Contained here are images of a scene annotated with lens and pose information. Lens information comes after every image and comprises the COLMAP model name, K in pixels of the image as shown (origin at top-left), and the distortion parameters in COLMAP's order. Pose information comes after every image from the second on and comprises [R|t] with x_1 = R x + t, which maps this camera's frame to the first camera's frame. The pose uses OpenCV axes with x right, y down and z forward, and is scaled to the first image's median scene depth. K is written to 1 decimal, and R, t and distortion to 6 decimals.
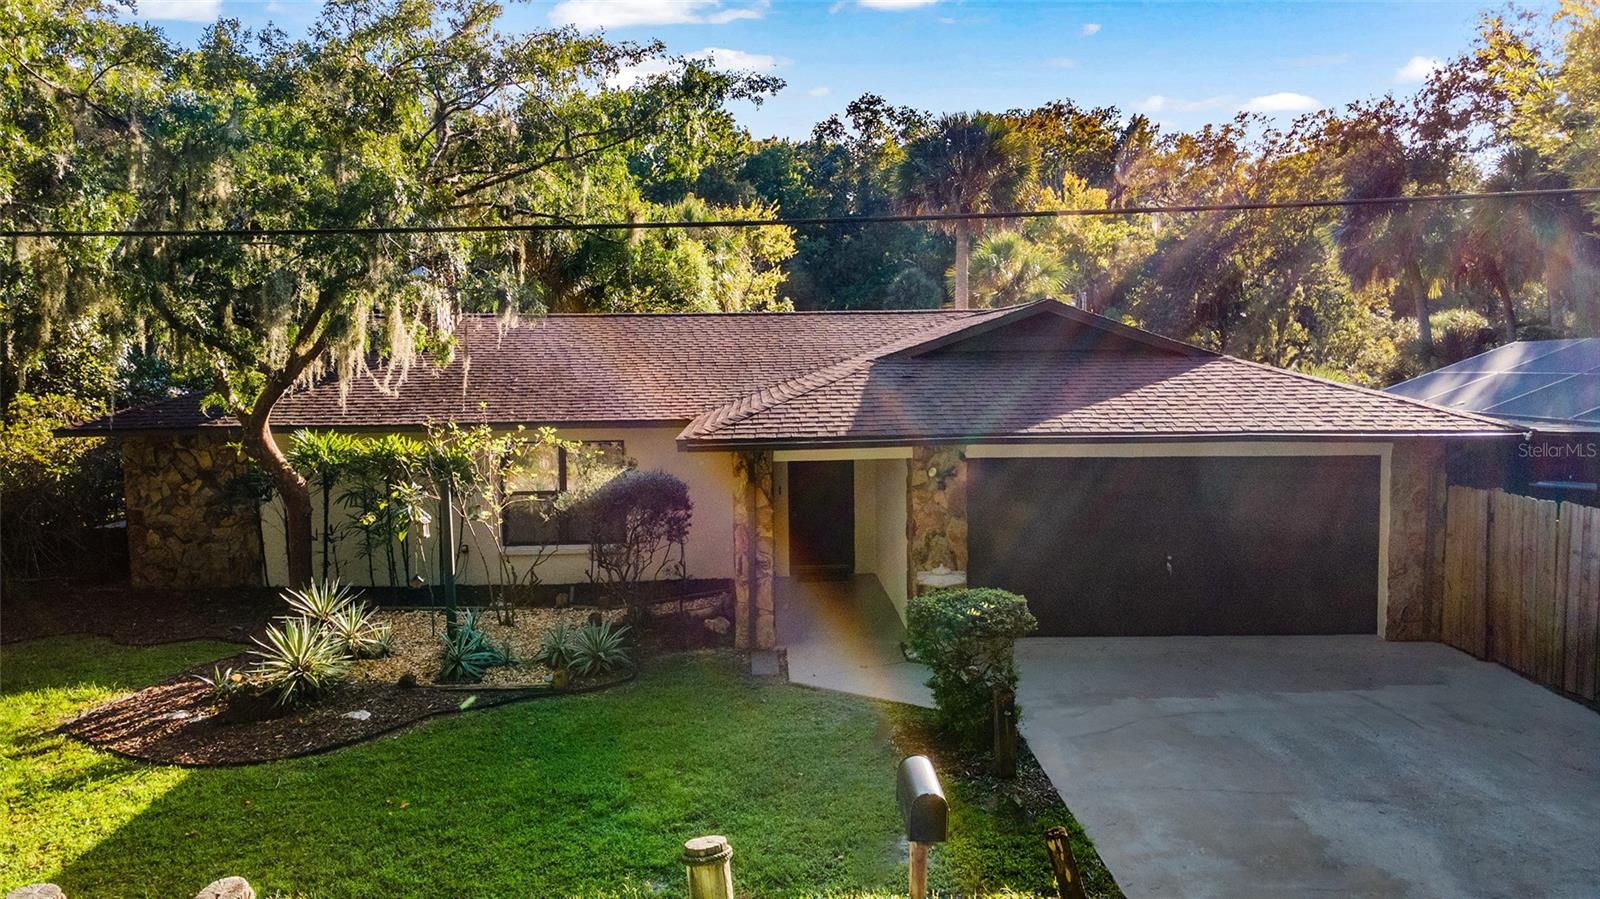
lens RADIAL K [[1157.2, 0, 799.8], [0, 1157.2, 457.2], [0, 0, 1]] dist [0.035235, 0.014519]
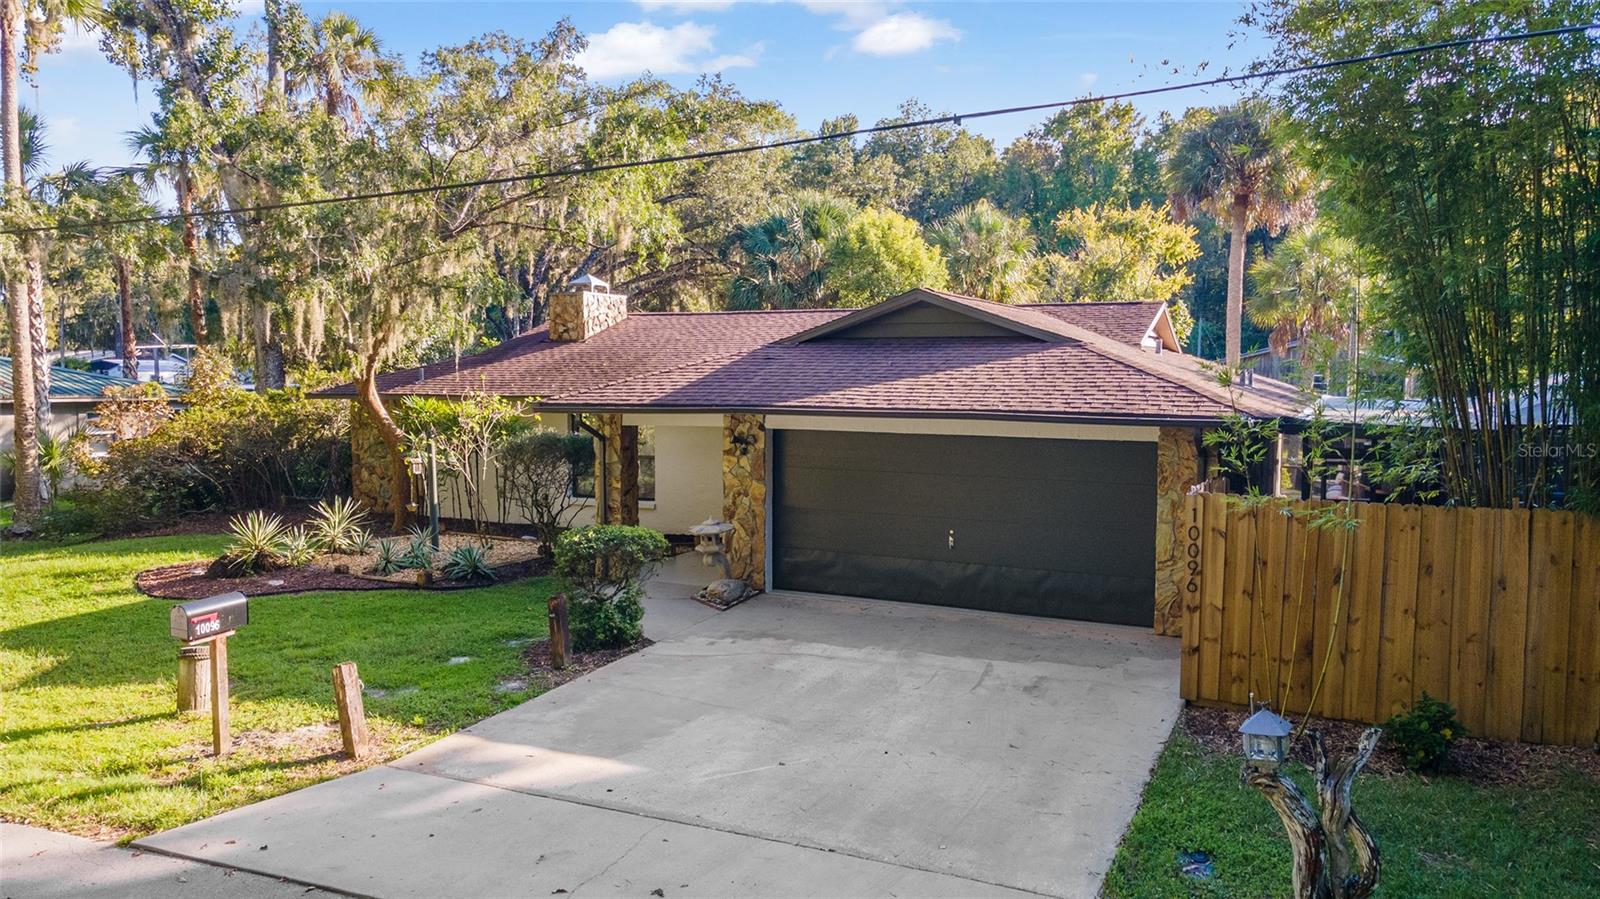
lens RADIAL K [[1157.2, 0, 798.0], [0, 1157.2, 452.4], [0, 0, 1]] dist [0.035235, 0.014519]
pose [[0.889139, 0.045100, -0.455409, 0.688915], [-0.051557, 0.998669, -0.001759, 0.024986], [0.454723, 0.025044, 0.890281, 0.008537]]
